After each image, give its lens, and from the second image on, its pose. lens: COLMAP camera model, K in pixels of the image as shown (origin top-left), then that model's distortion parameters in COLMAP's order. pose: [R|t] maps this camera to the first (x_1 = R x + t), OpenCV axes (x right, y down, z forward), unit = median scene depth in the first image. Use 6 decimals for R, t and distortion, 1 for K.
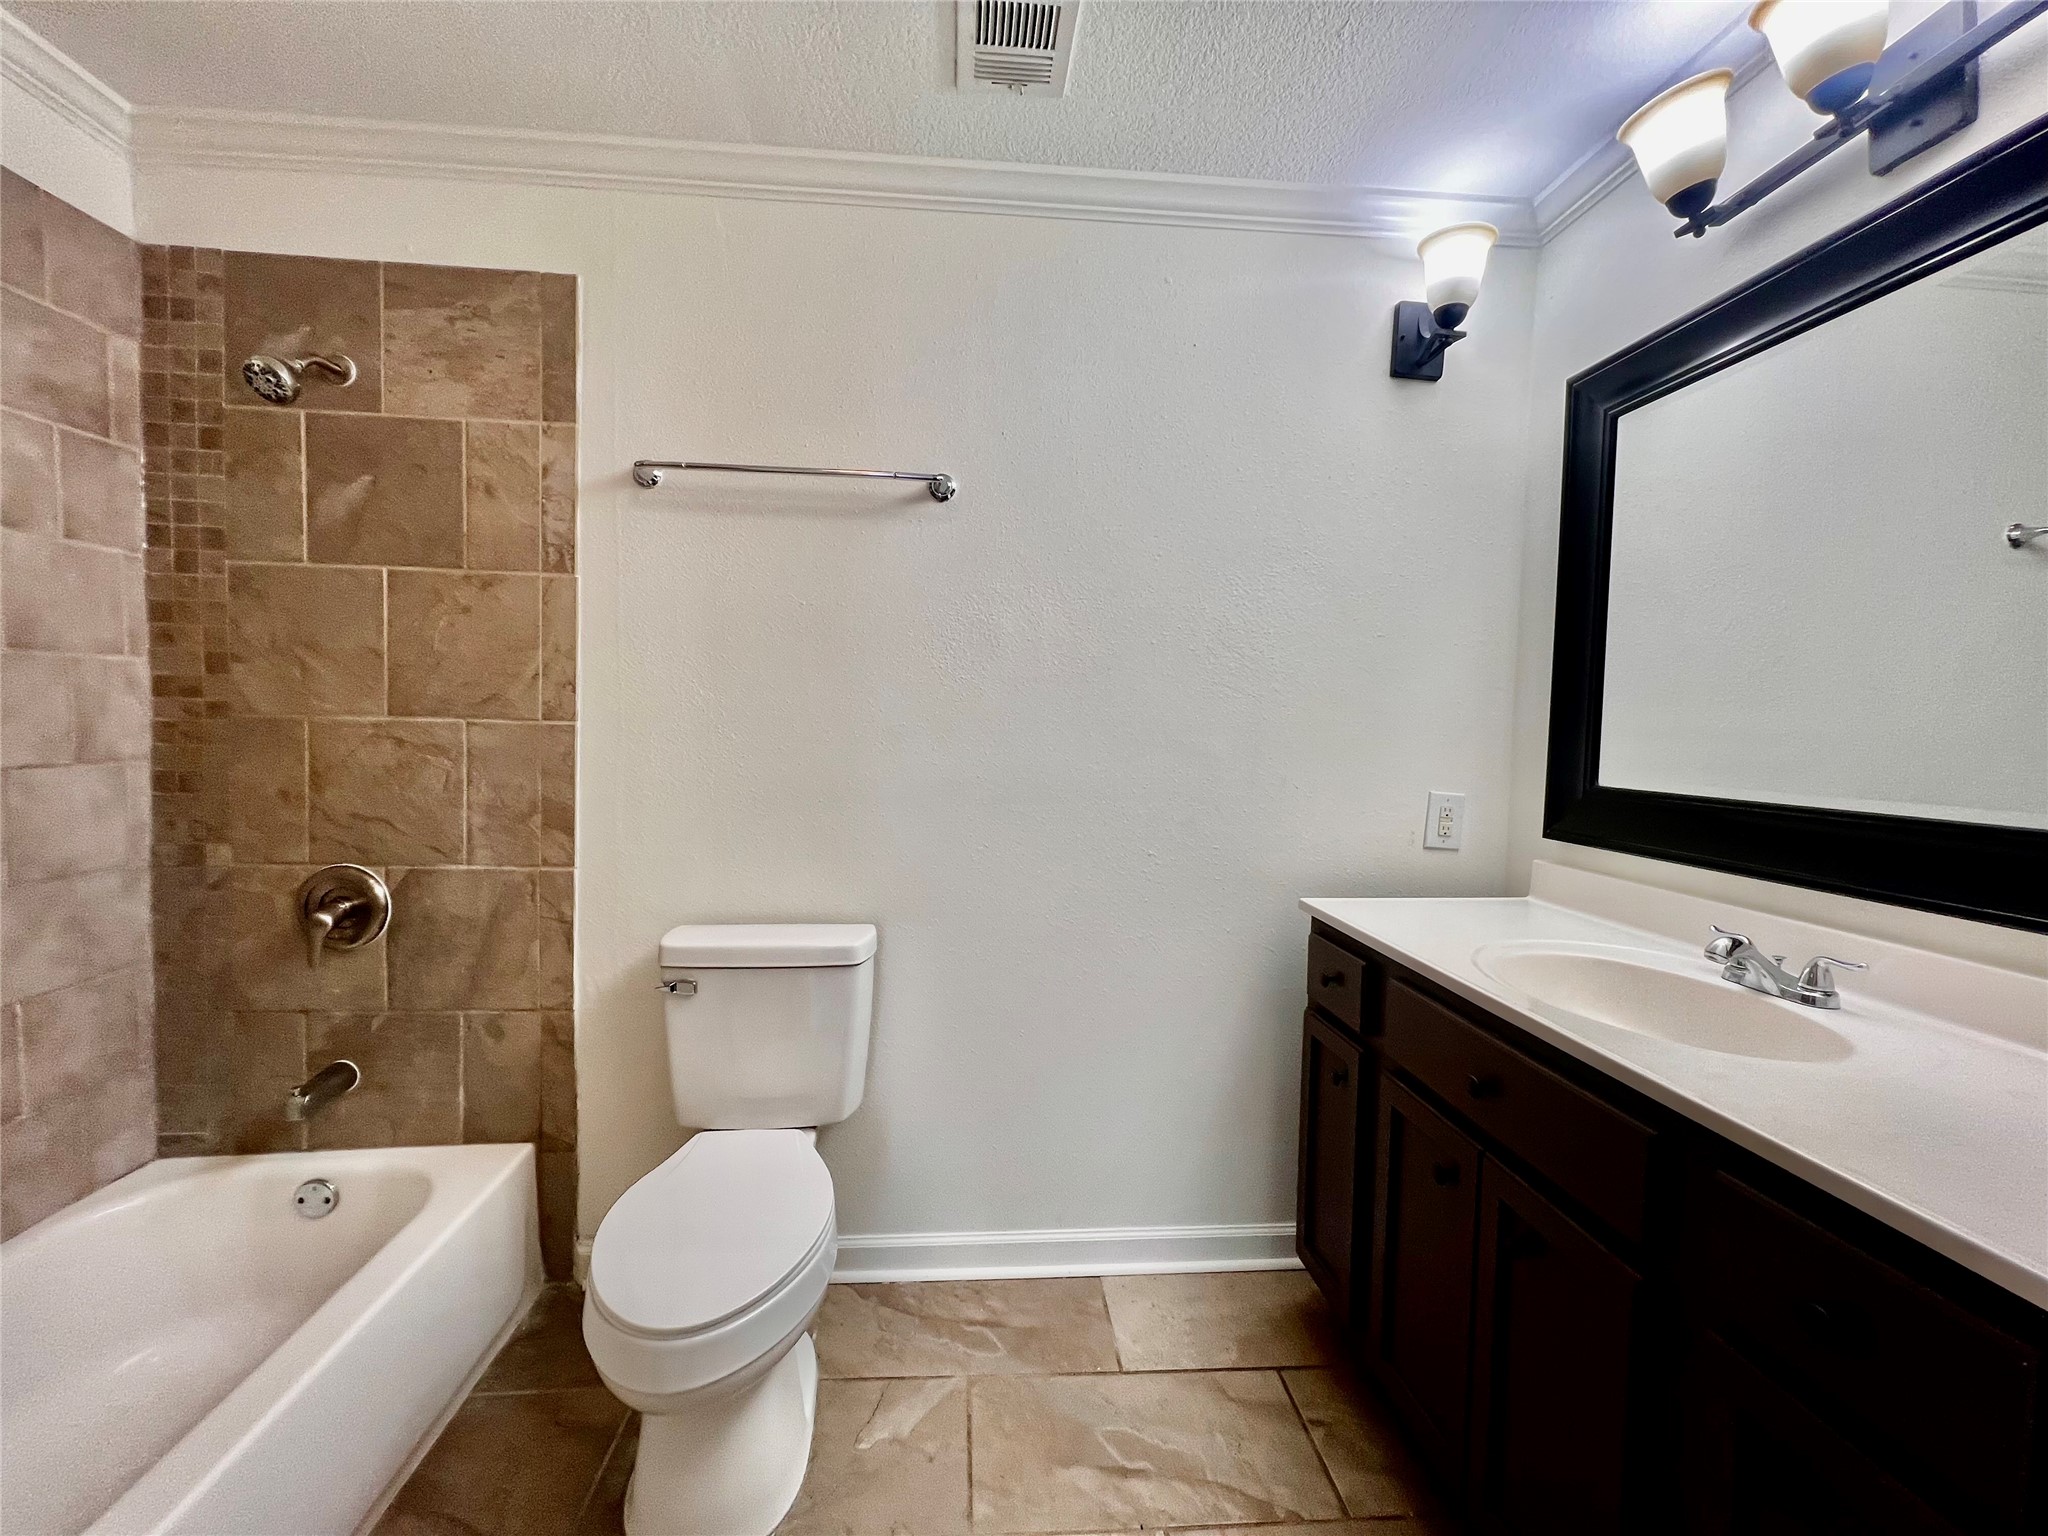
lens RADIAL K [[822.1, 0, 1023.8], [0, 822.1, 766.5], [0, 0, 1]] dist [-0.001631, 0.000910]
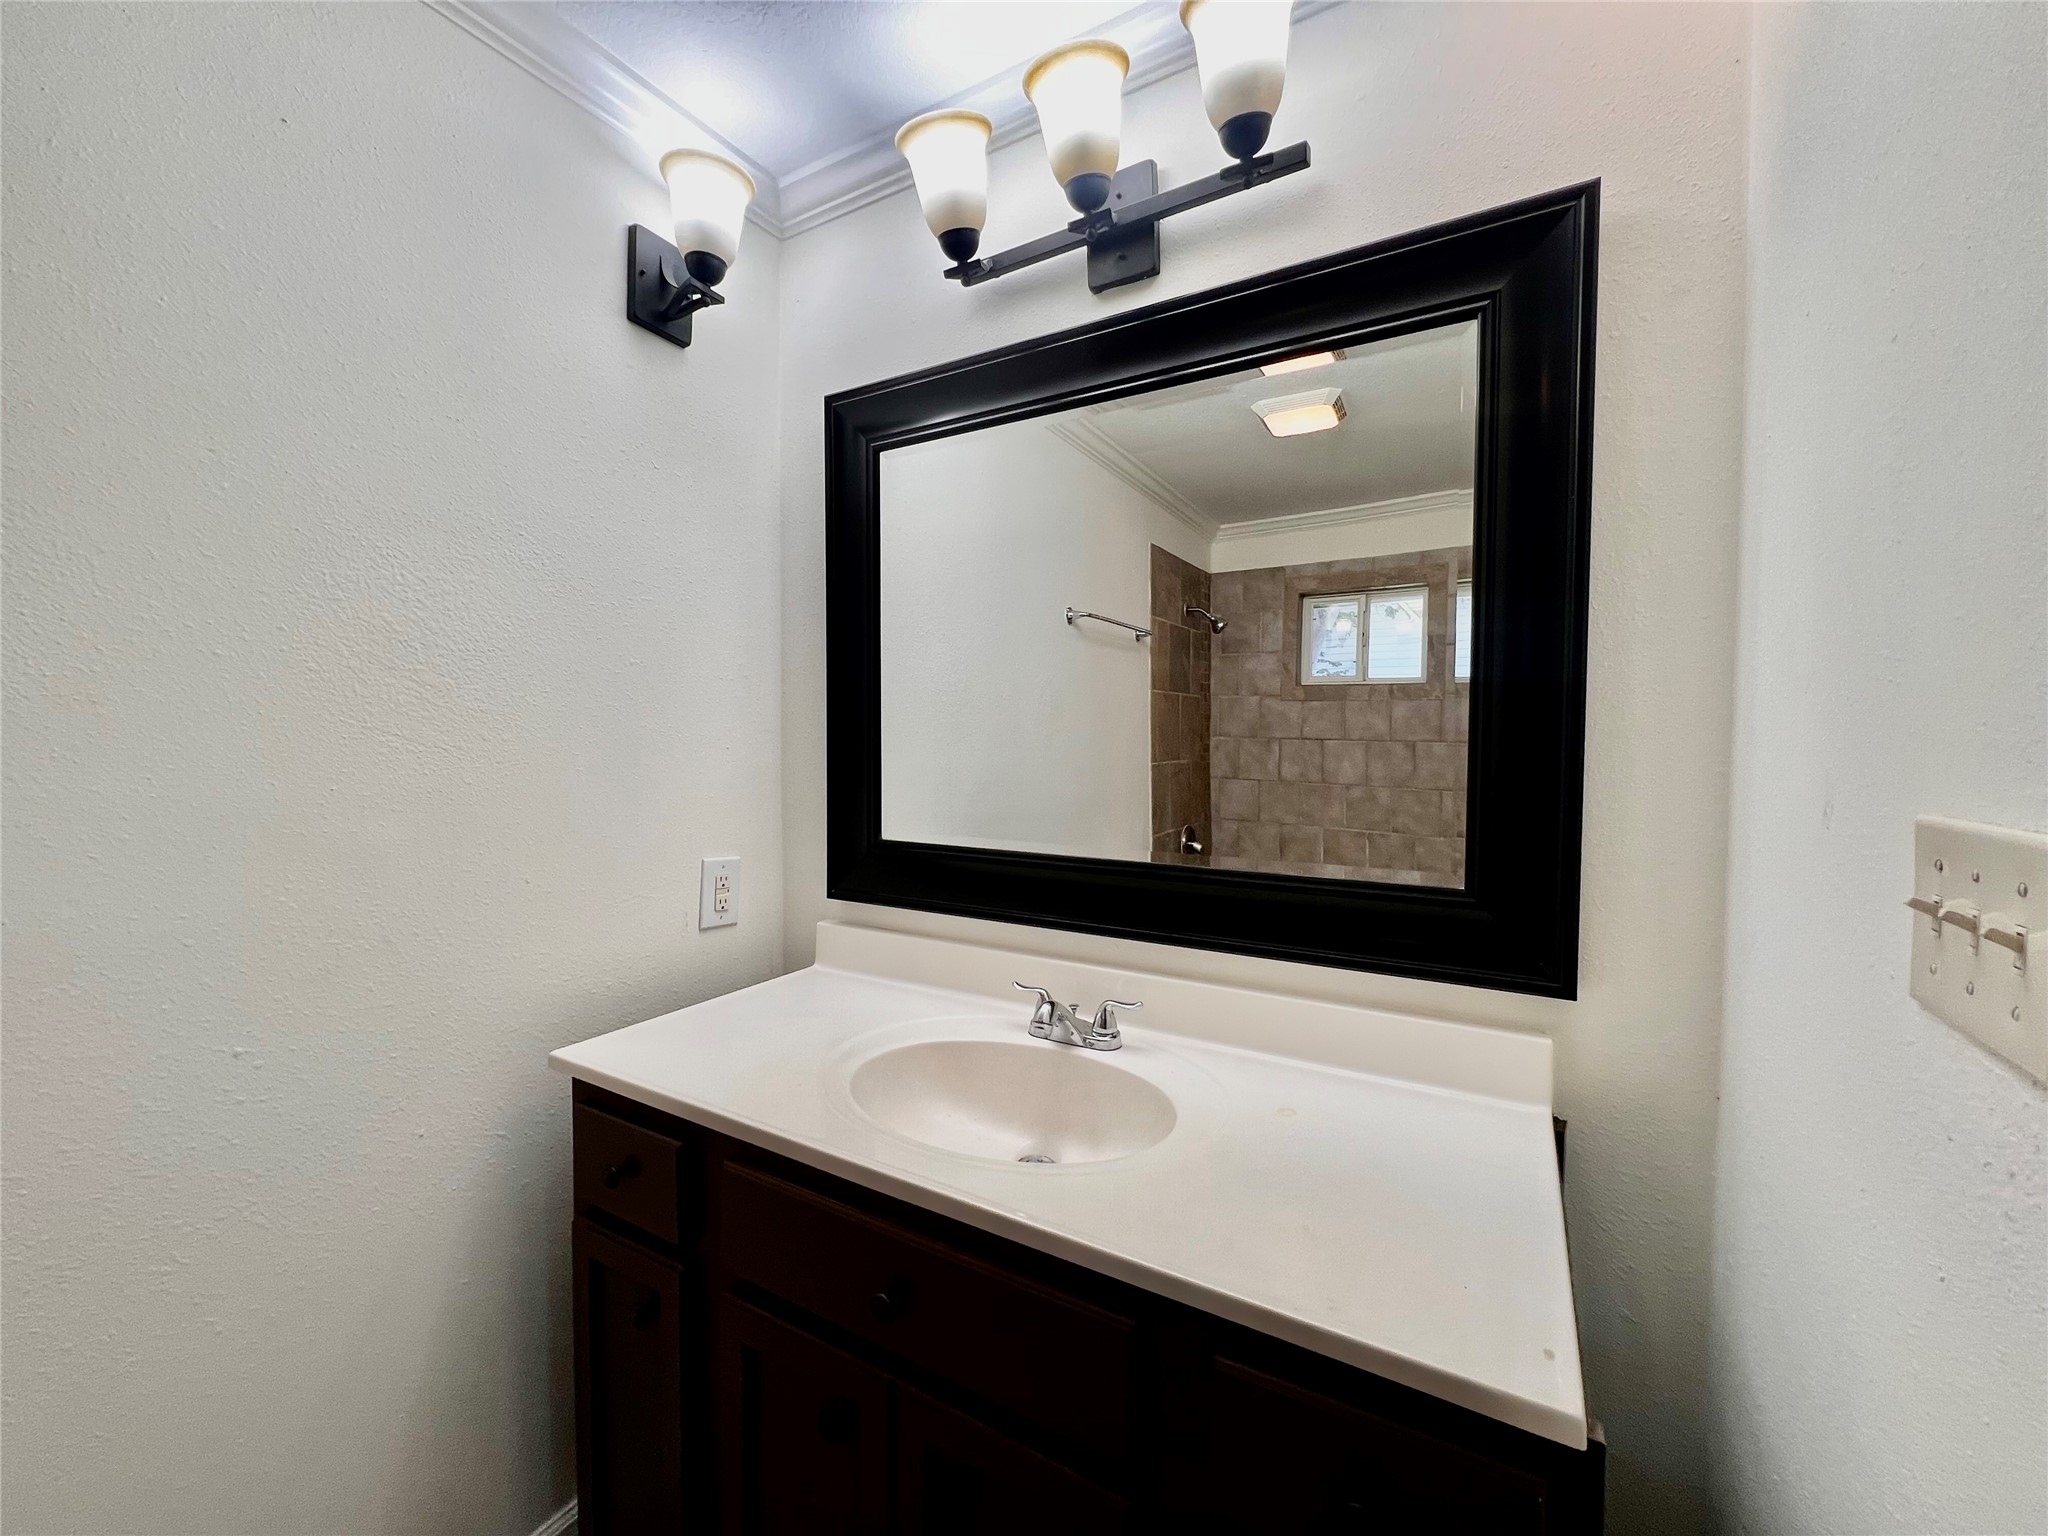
lens RADIAL K [[822.1, 0, 1027.3], [0, 822.1, 768.2], [0, 0, 1]] dist [-0.001631, 0.000910]
pose [[0.580987, -0.047869, 0.812504, 0.030888], [0.049665, 0.998494, 0.023313, -0.068482], [-0.812396, 0.026808, 0.582490, 0.296054]]
